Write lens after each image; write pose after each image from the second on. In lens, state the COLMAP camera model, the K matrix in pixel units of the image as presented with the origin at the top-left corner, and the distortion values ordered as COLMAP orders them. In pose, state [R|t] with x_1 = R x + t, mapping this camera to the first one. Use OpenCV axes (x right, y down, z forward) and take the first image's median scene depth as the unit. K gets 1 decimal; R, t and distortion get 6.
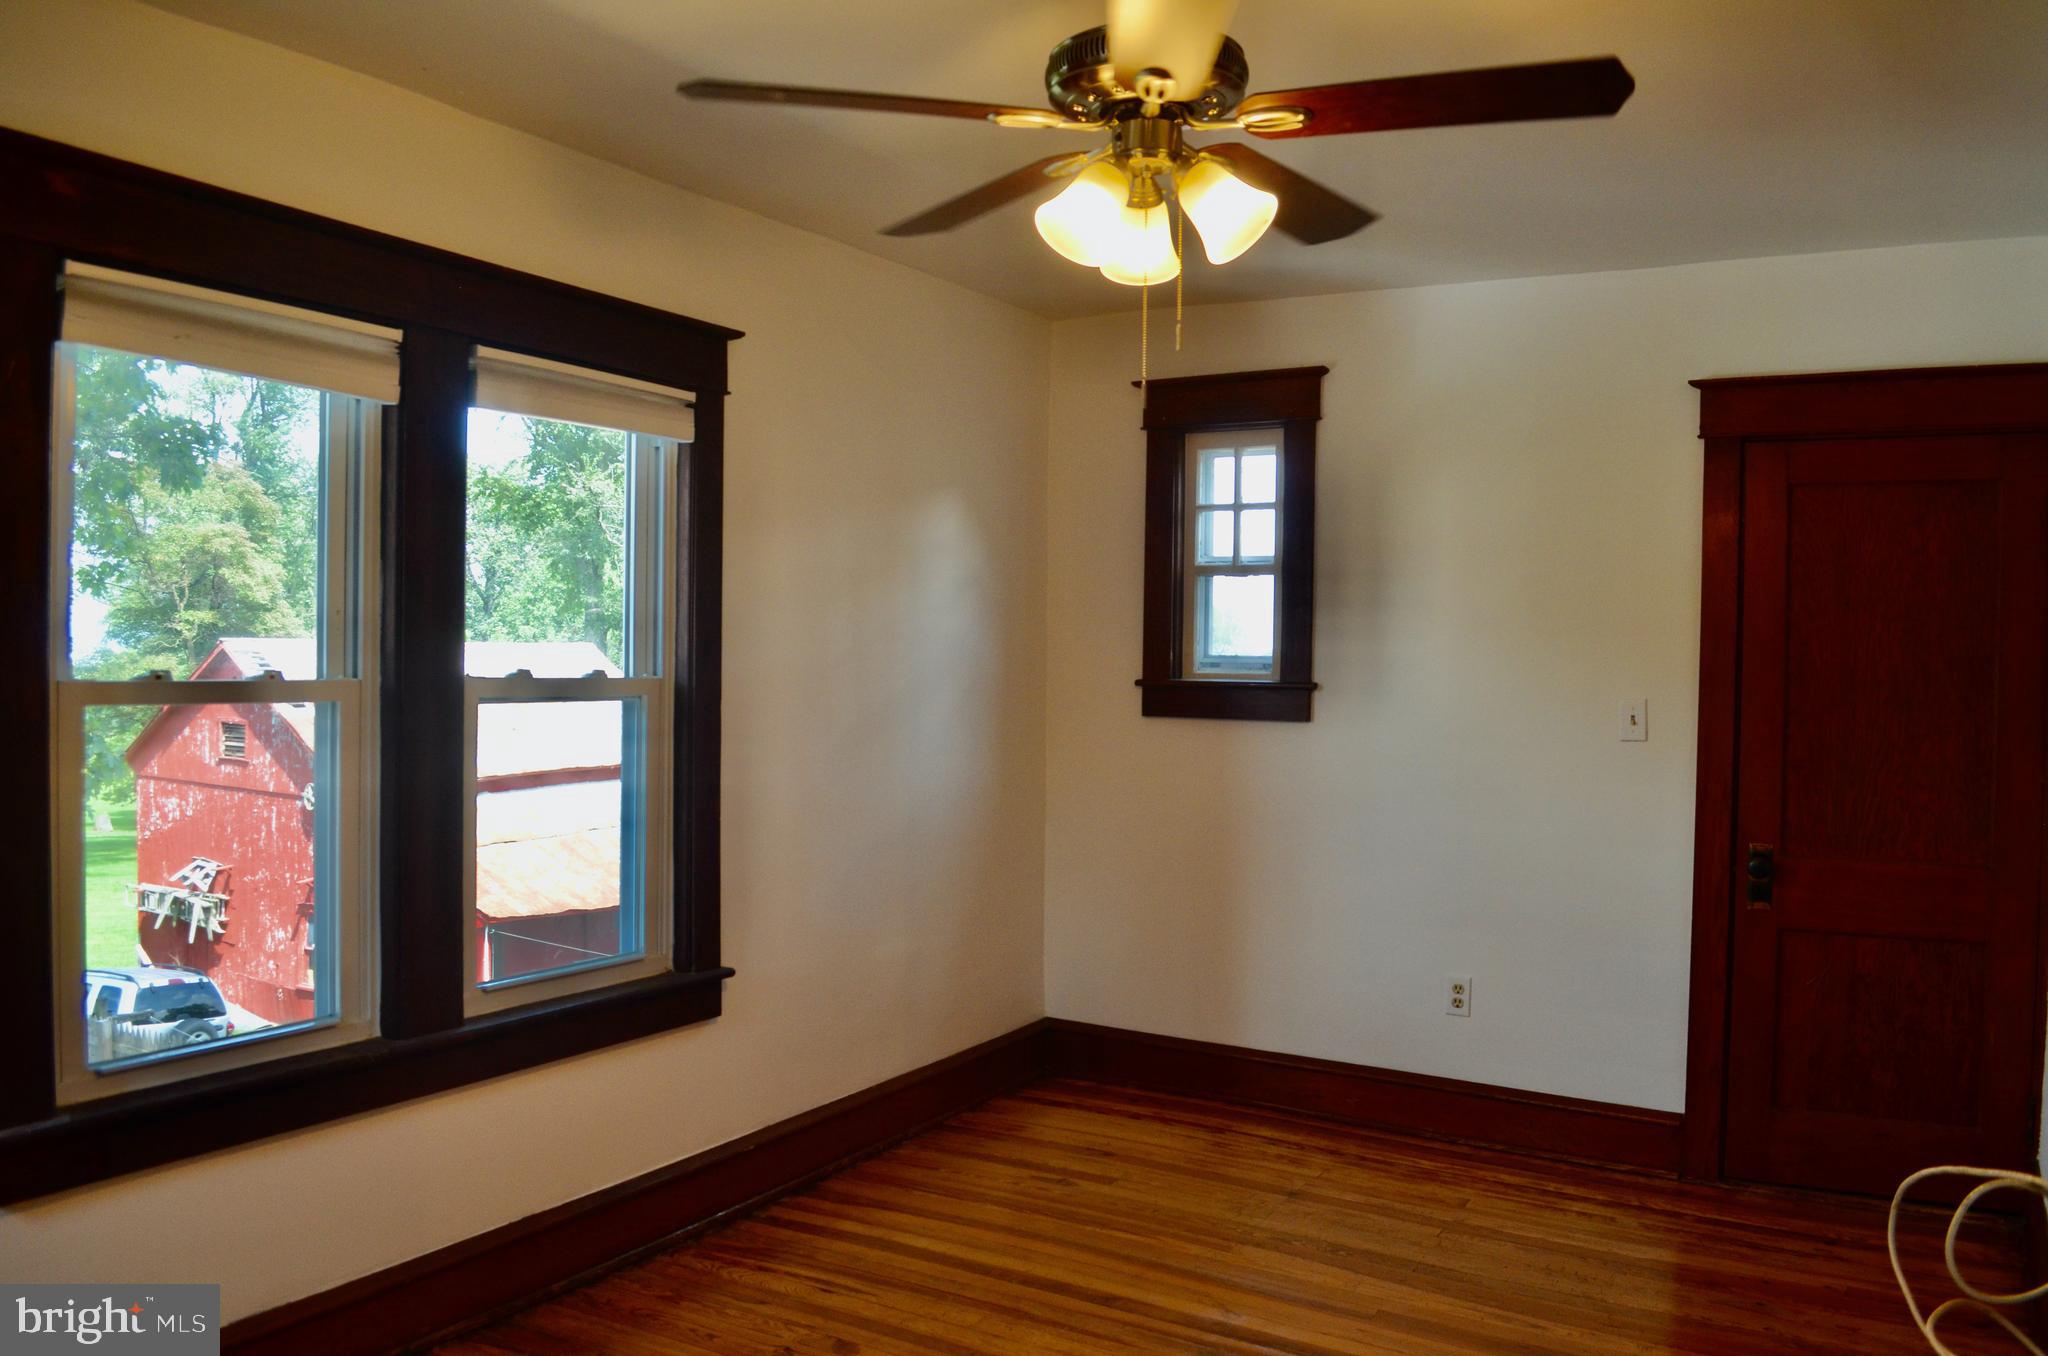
lens RADIAL K [[1619.7, 0, 1027.4], [0, 1619.7, 692.3], [0, 0, 1]] dist [-0.072983, 0.001881]
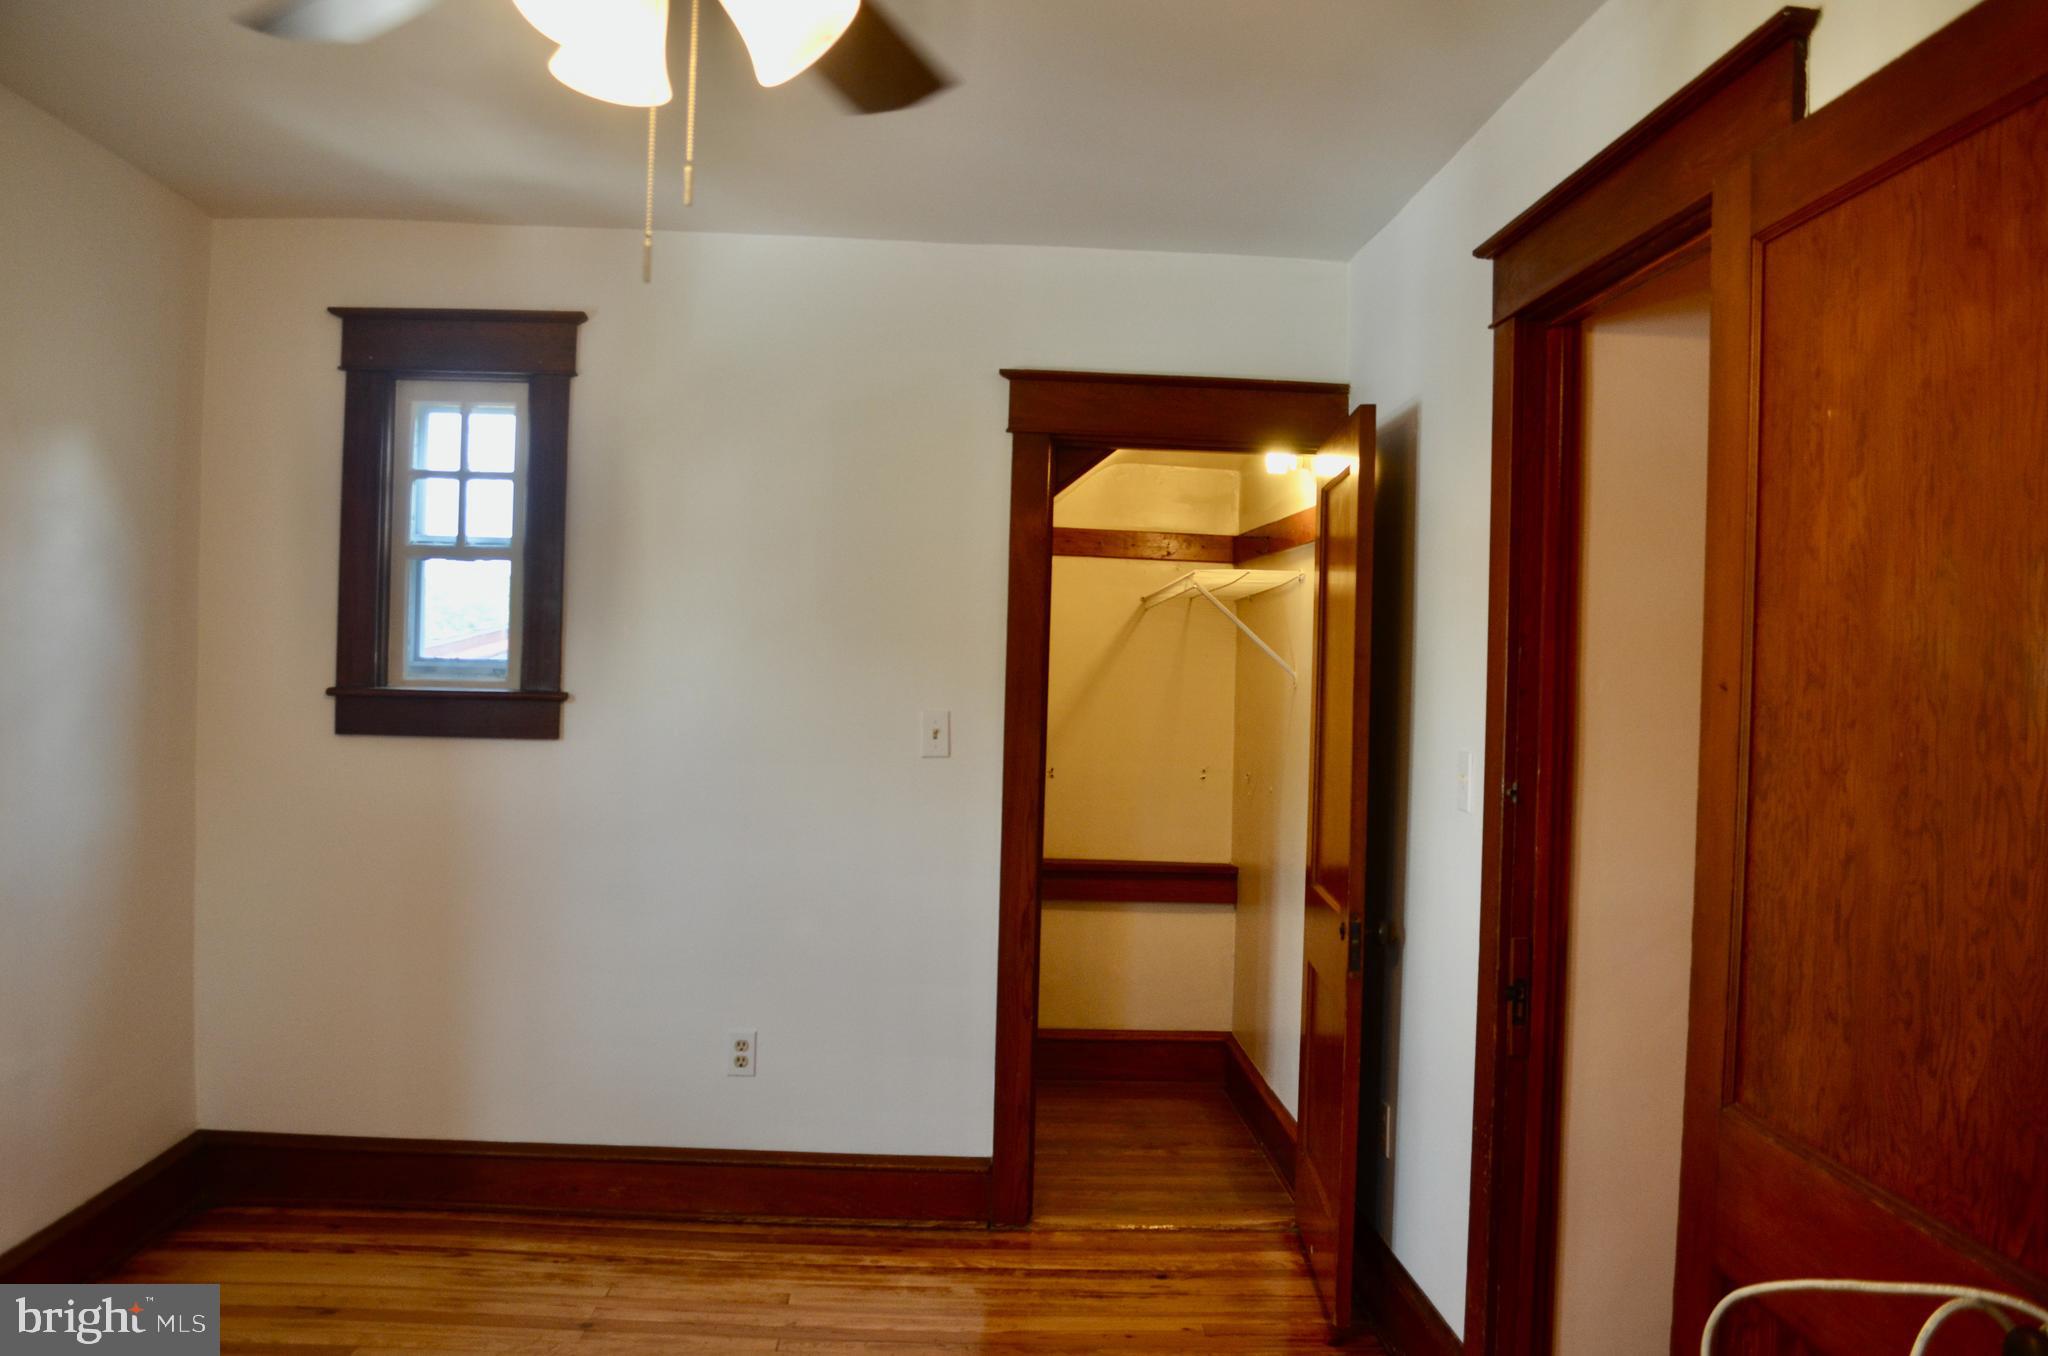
lens RADIAL K [[1619.7, 0, 1027.4], [0, 1619.7, 692.3], [0, 0, 1]] dist [-0.072983, 0.001881]
pose [[0.836989, 0.002639, 0.547213, -0.080390], [-0.000415, 0.999991, -0.004189, -0.002720], [-0.547219, 0.003279, 0.836983, 0.188634]]
